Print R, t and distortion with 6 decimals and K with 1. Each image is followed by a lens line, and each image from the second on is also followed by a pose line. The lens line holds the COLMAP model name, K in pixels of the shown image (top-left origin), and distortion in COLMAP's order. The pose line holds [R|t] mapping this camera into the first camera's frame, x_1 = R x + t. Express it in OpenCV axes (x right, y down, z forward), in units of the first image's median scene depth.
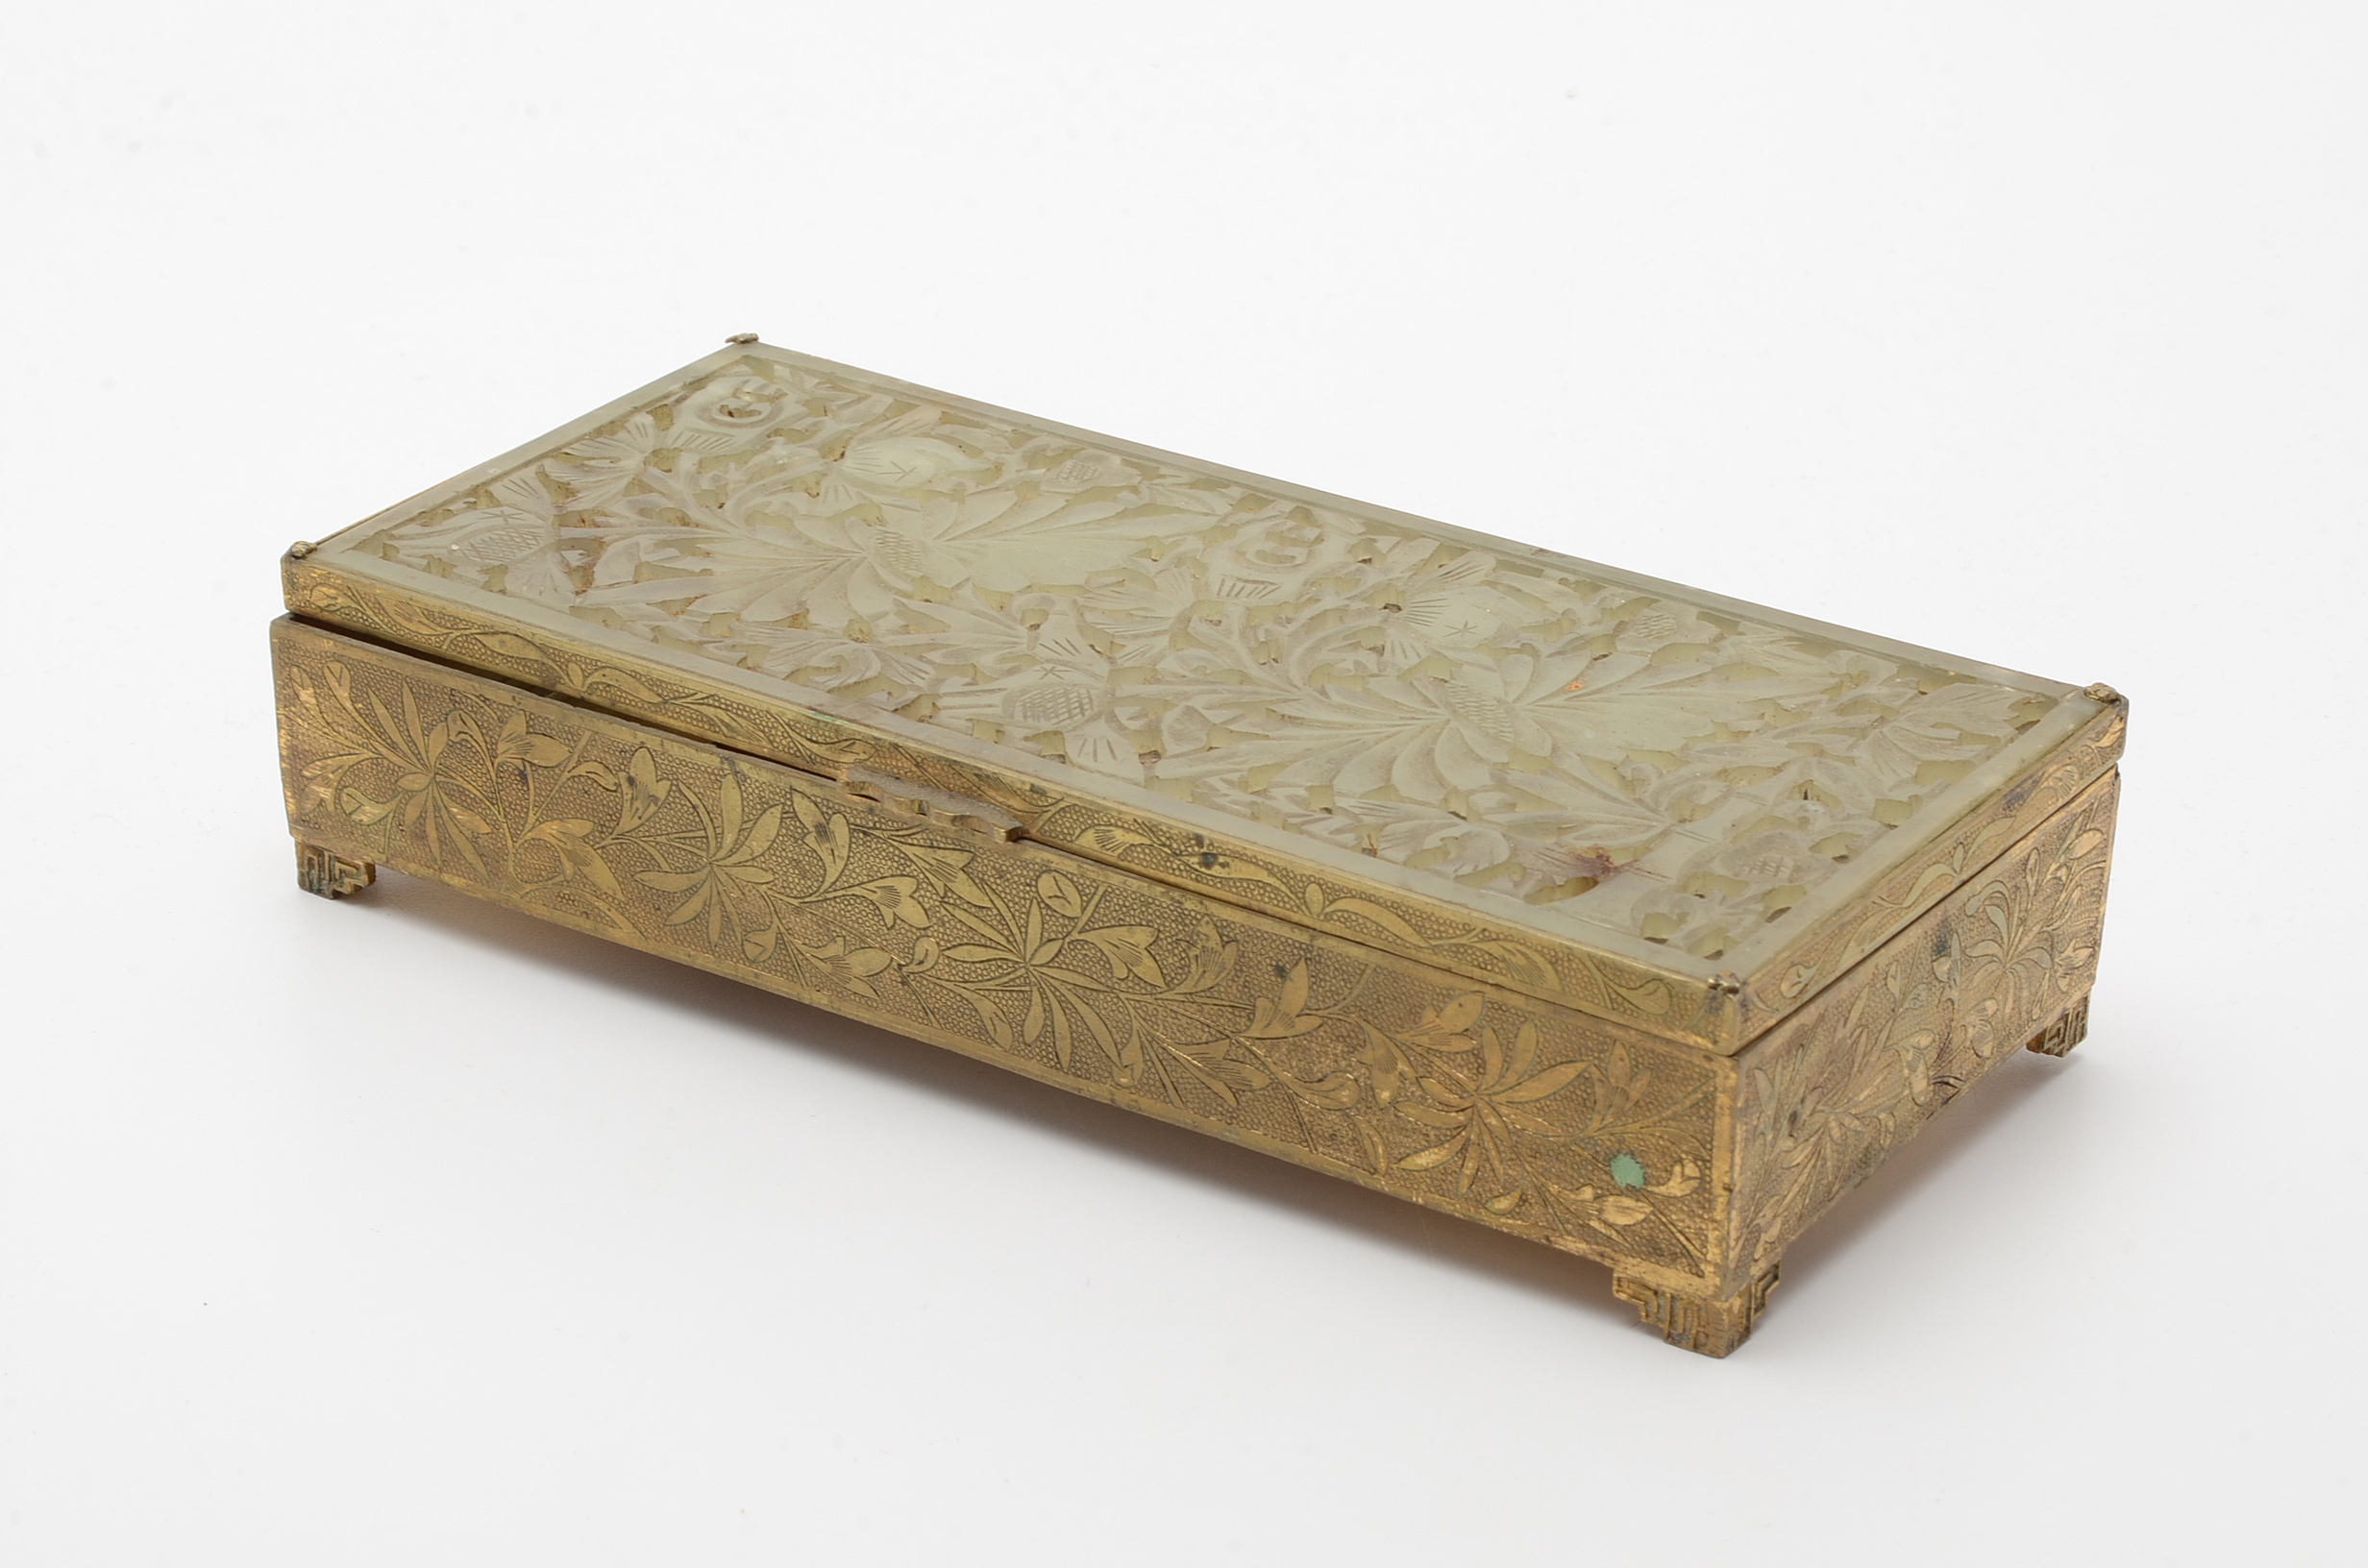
lens RADIAL K [[5380.8, 0, 1185.5], [0, 5380.8, 783.9], [0, 0, 1]] dist [0.025293, 0.000000]
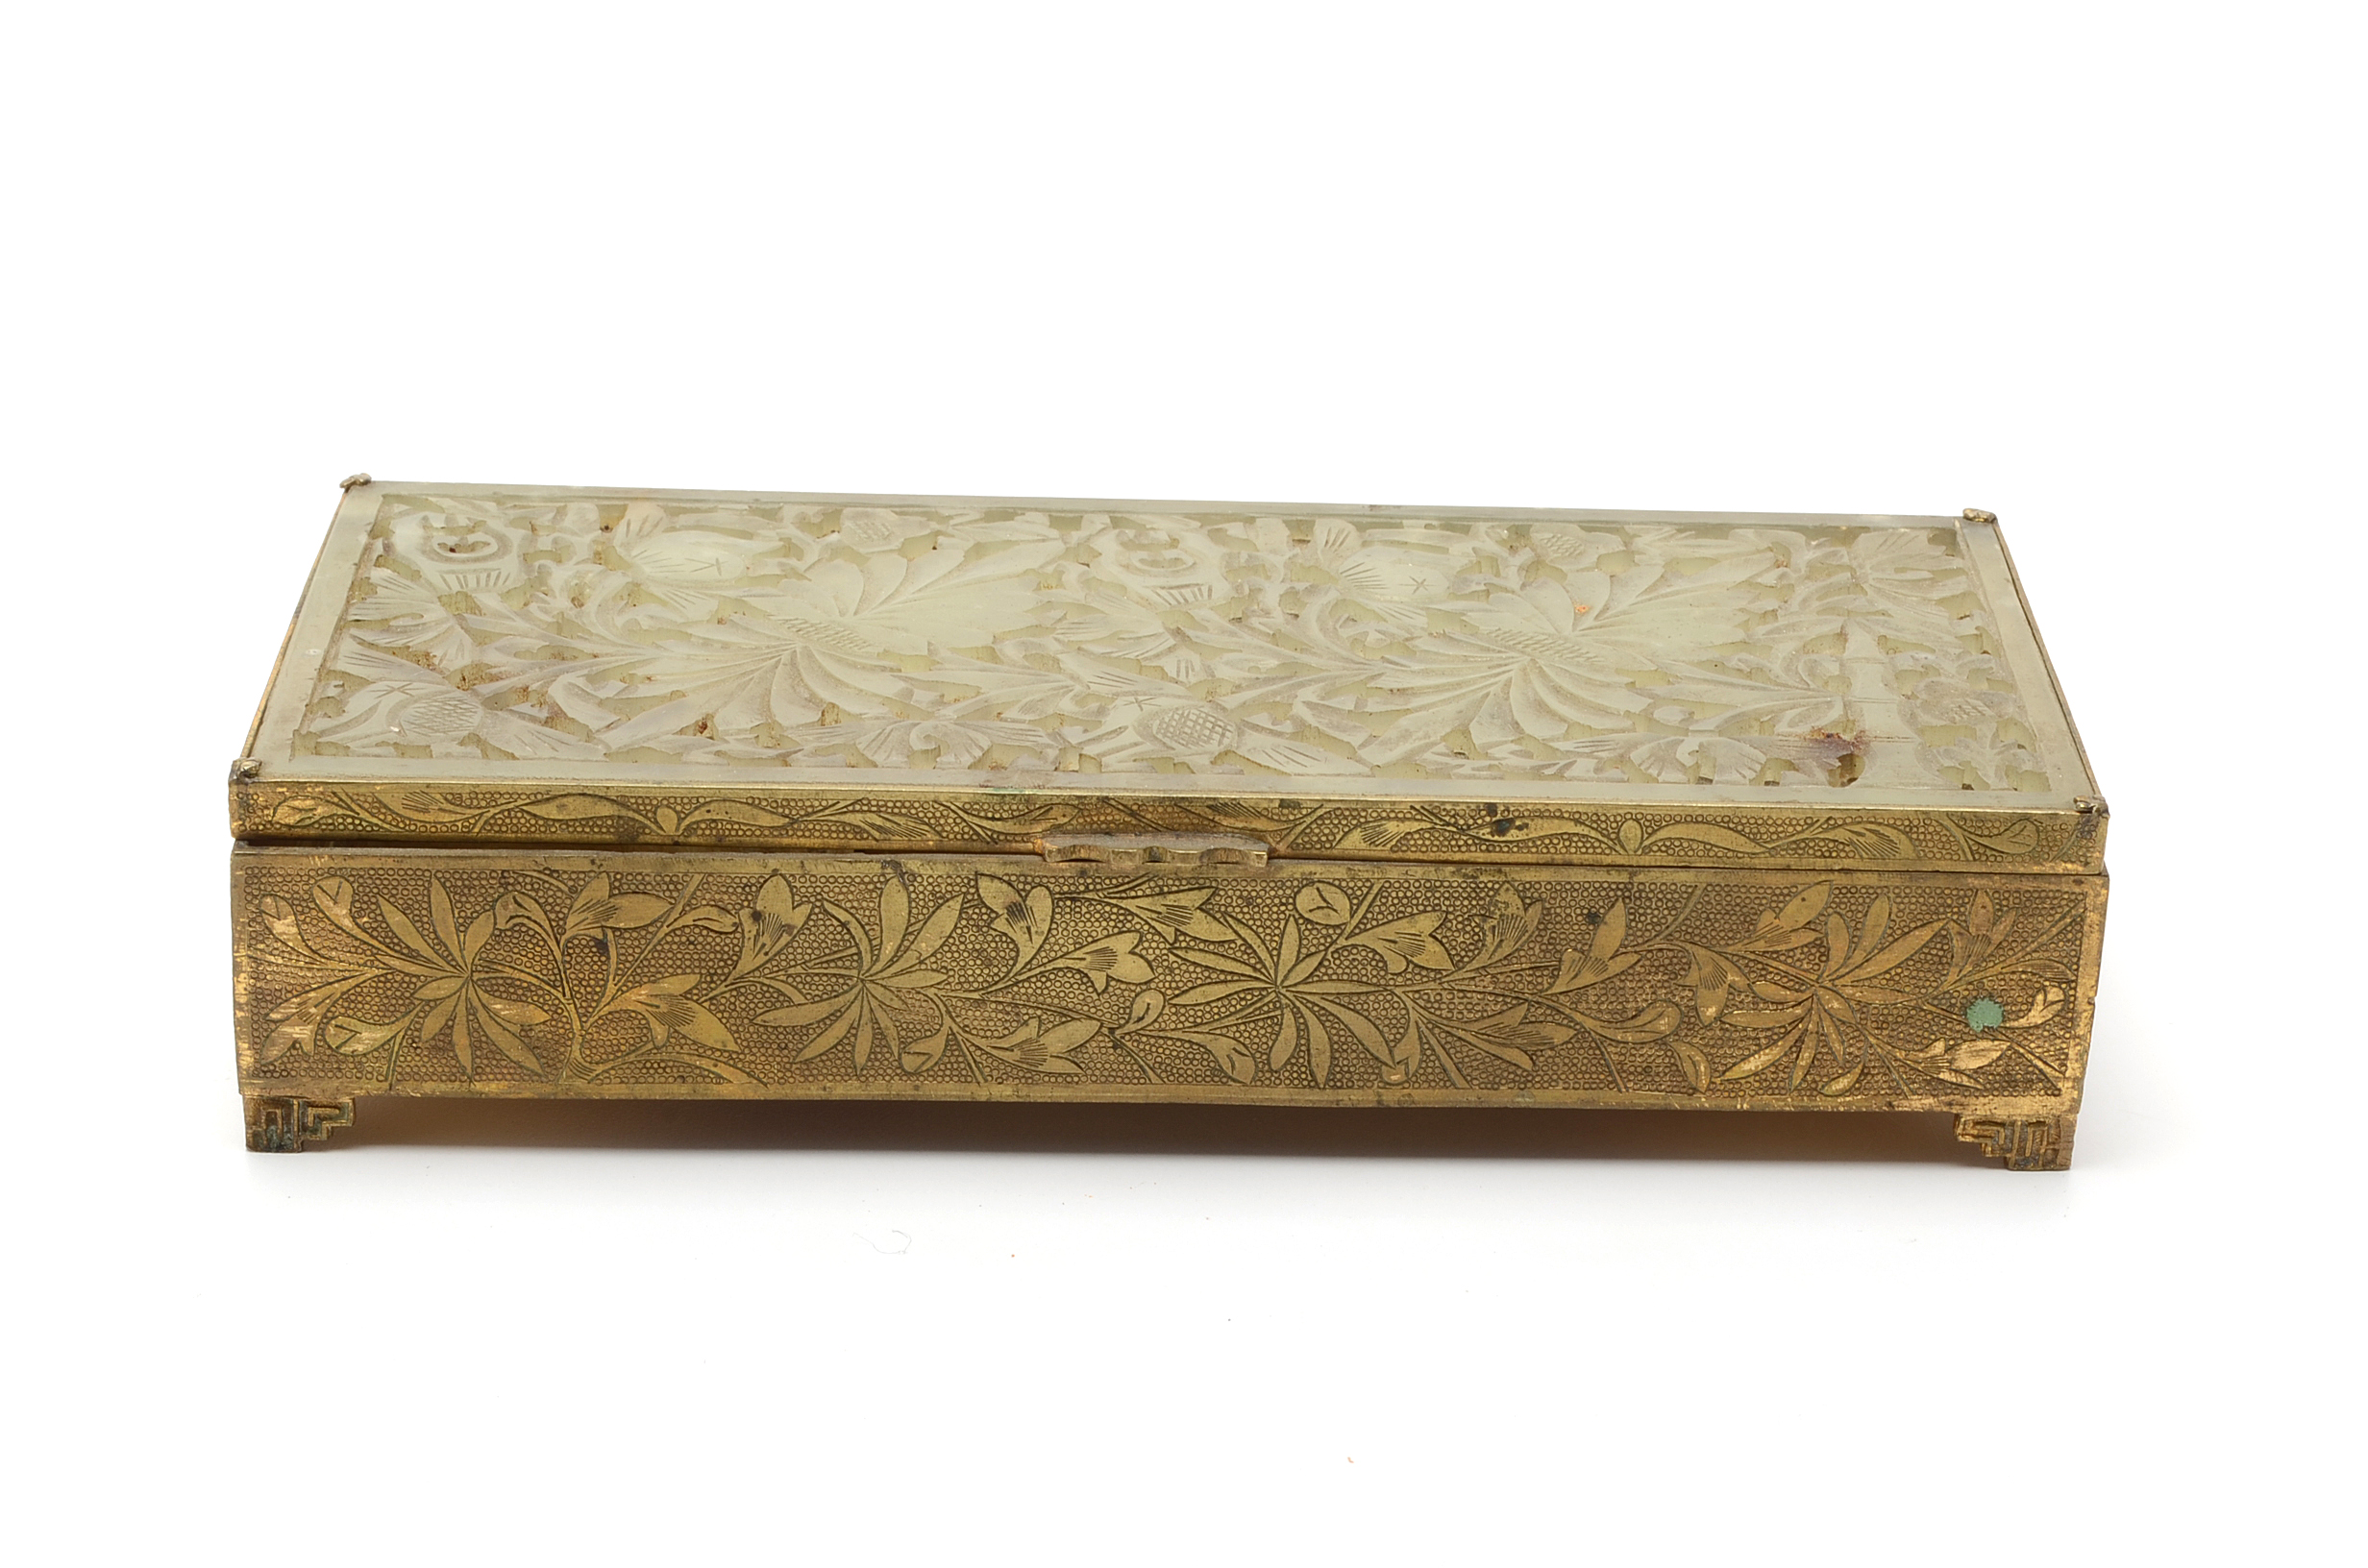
lens RADIAL K [[5380.8, 0, 1192.7], [0, 5380.8, 793.3], [0, 0, 1]] dist [0.025293, 0.000000]
pose [[0.817320, -0.214002, 0.534969, -0.549635], [0.224213, 0.973414, 0.046841, -0.049193], [-0.530770, 0.081663, 0.843572, 0.183430]]
